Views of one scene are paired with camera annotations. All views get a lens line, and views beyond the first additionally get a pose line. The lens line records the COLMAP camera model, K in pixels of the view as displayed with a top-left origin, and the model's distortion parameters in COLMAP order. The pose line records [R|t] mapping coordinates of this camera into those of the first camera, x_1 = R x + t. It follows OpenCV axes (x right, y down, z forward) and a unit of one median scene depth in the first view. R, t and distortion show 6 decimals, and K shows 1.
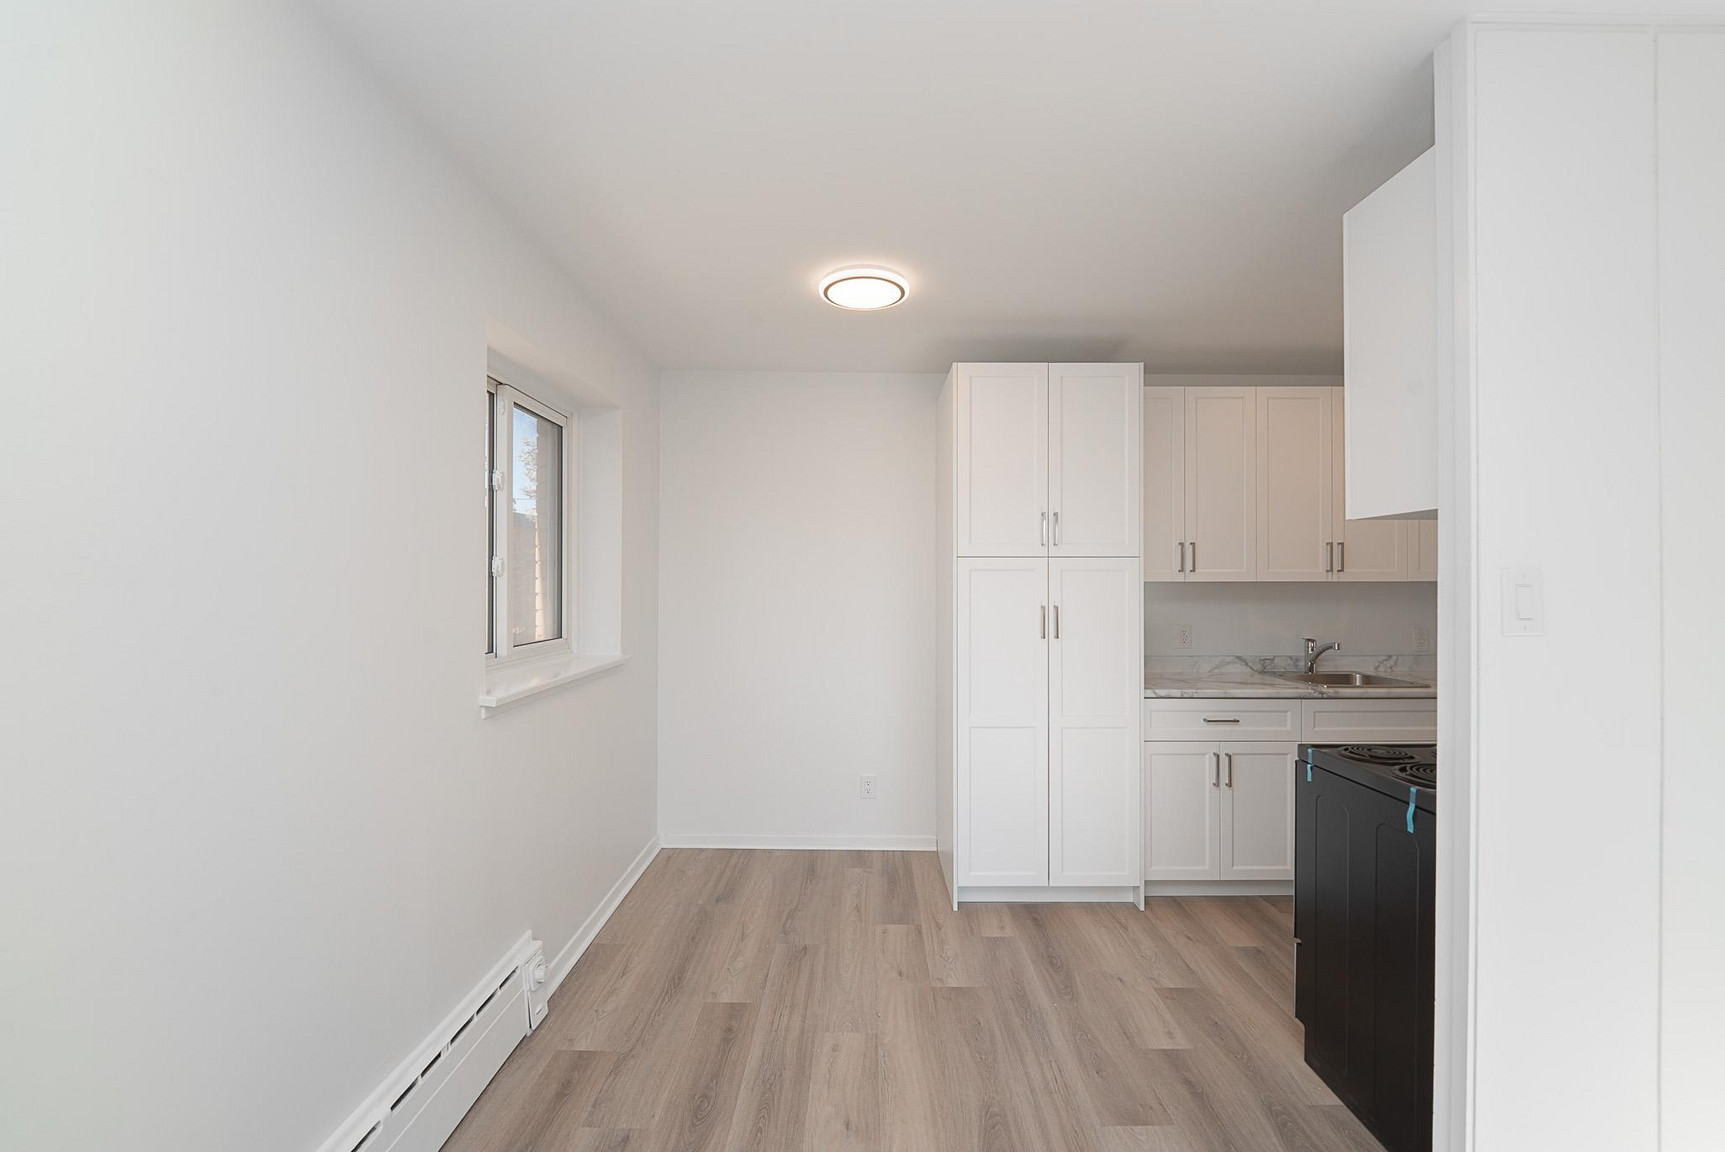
lens RADIAL K [[713.1, 0, 862.5], [0, 713.1, 576.0], [0, 0, 1]] dist [-0.023021, -0.000216]
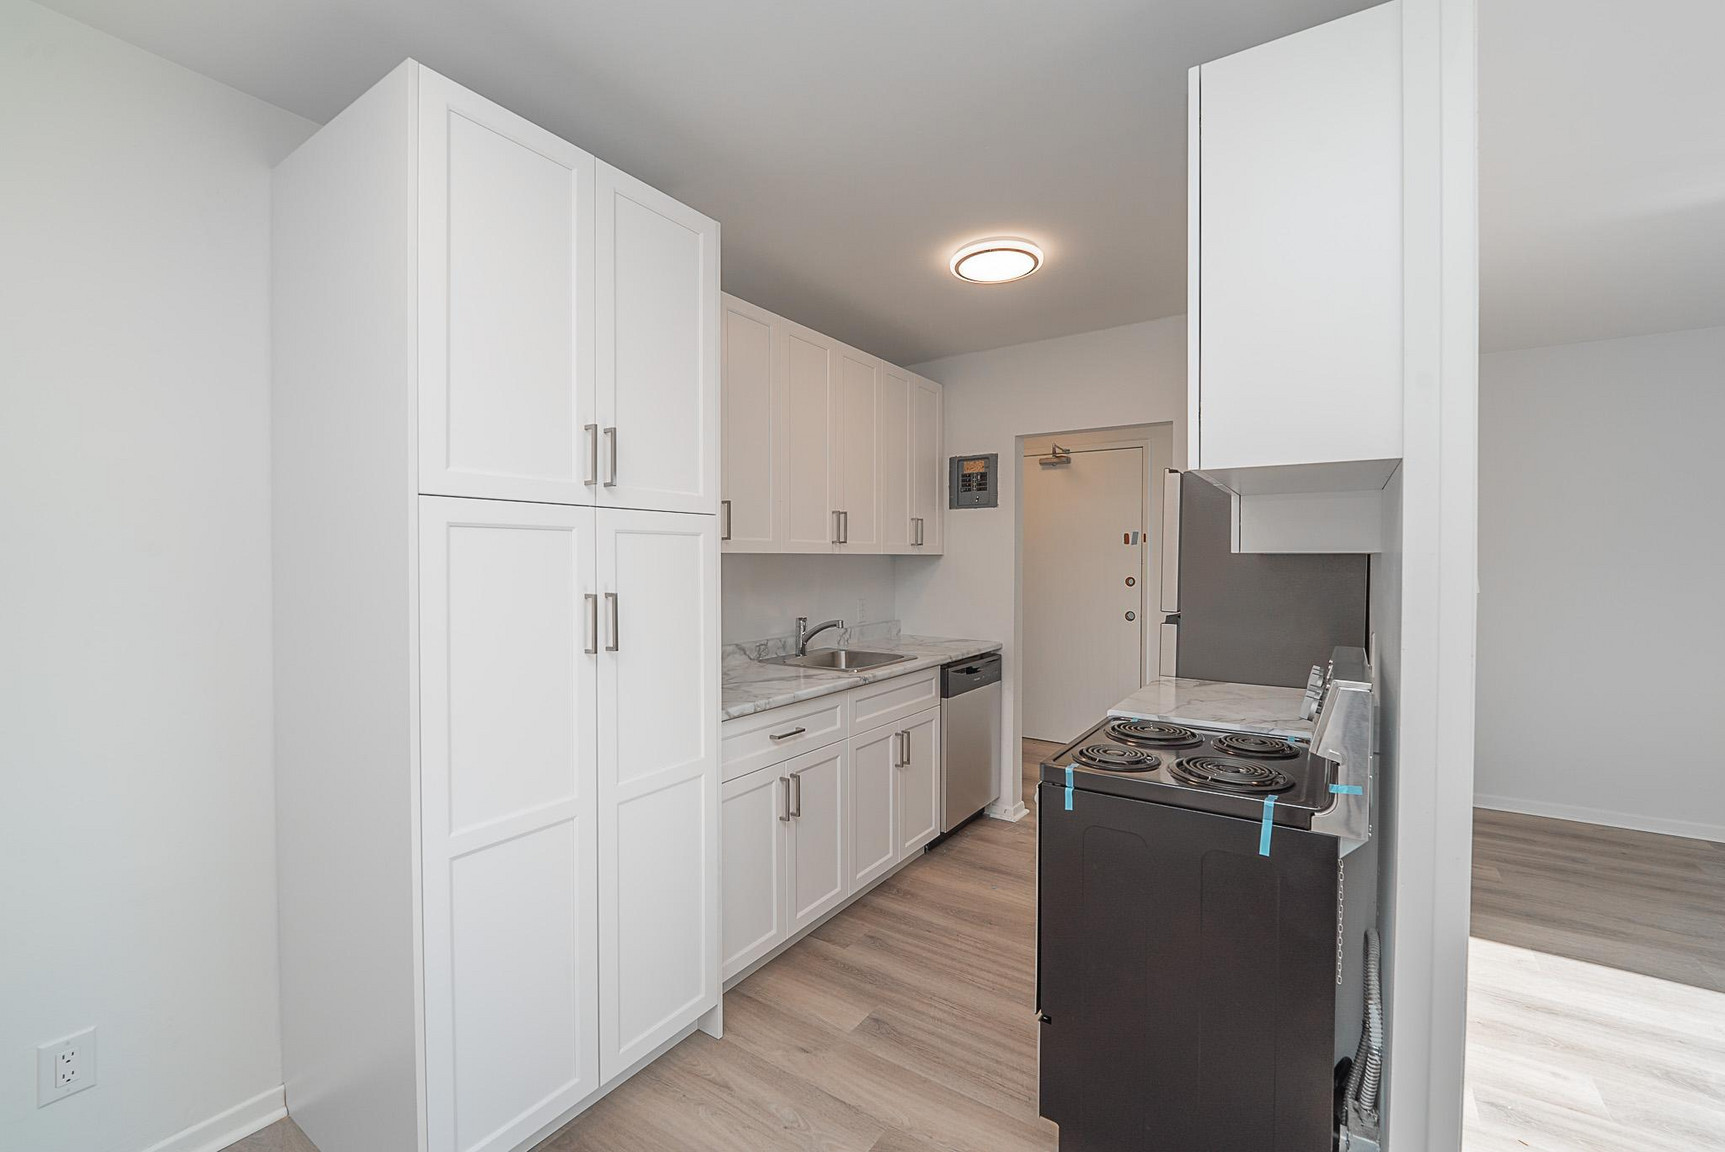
lens RADIAL K [[710.1, 0, 857.5], [0, 710.1, 564.8], [0, 0, 1]] dist [-0.000926, -0.000639]
pose [[0.547752, -0.009147, 0.836591, -0.096767], [-0.006869, 0.999857, 0.015429, 0.008396], [-0.836612, -0.014198, 0.547611, 0.520375]]
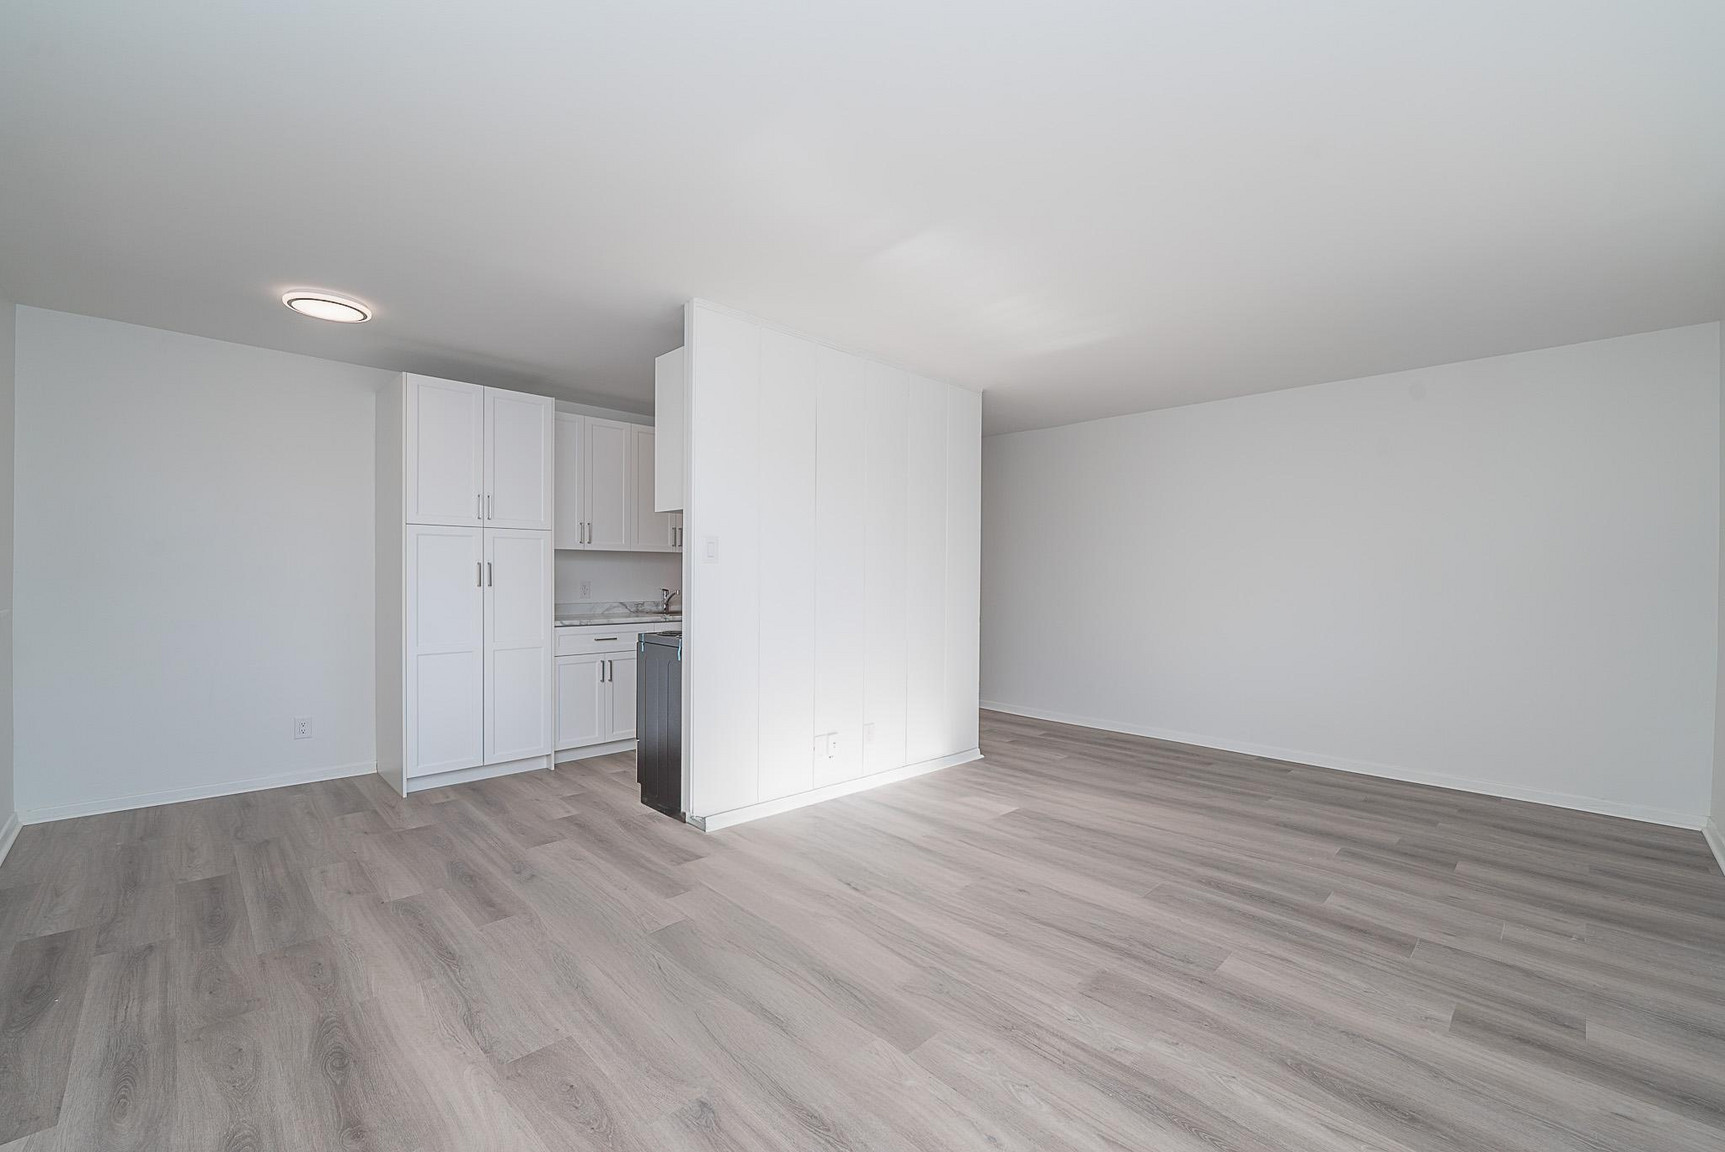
lens RADIAL K [[704.2, 0, 864.9], [0, 704.2, 583.7], [0, 0, 1]] dist [0.000223, -0.004744]
pose [[0.712454, -0.005428, 0.701698, -0.169449], [-0.014040, 0.999660, 0.021988, 0.041872], [-0.701579, -0.025517, 0.712135, -0.492380]]
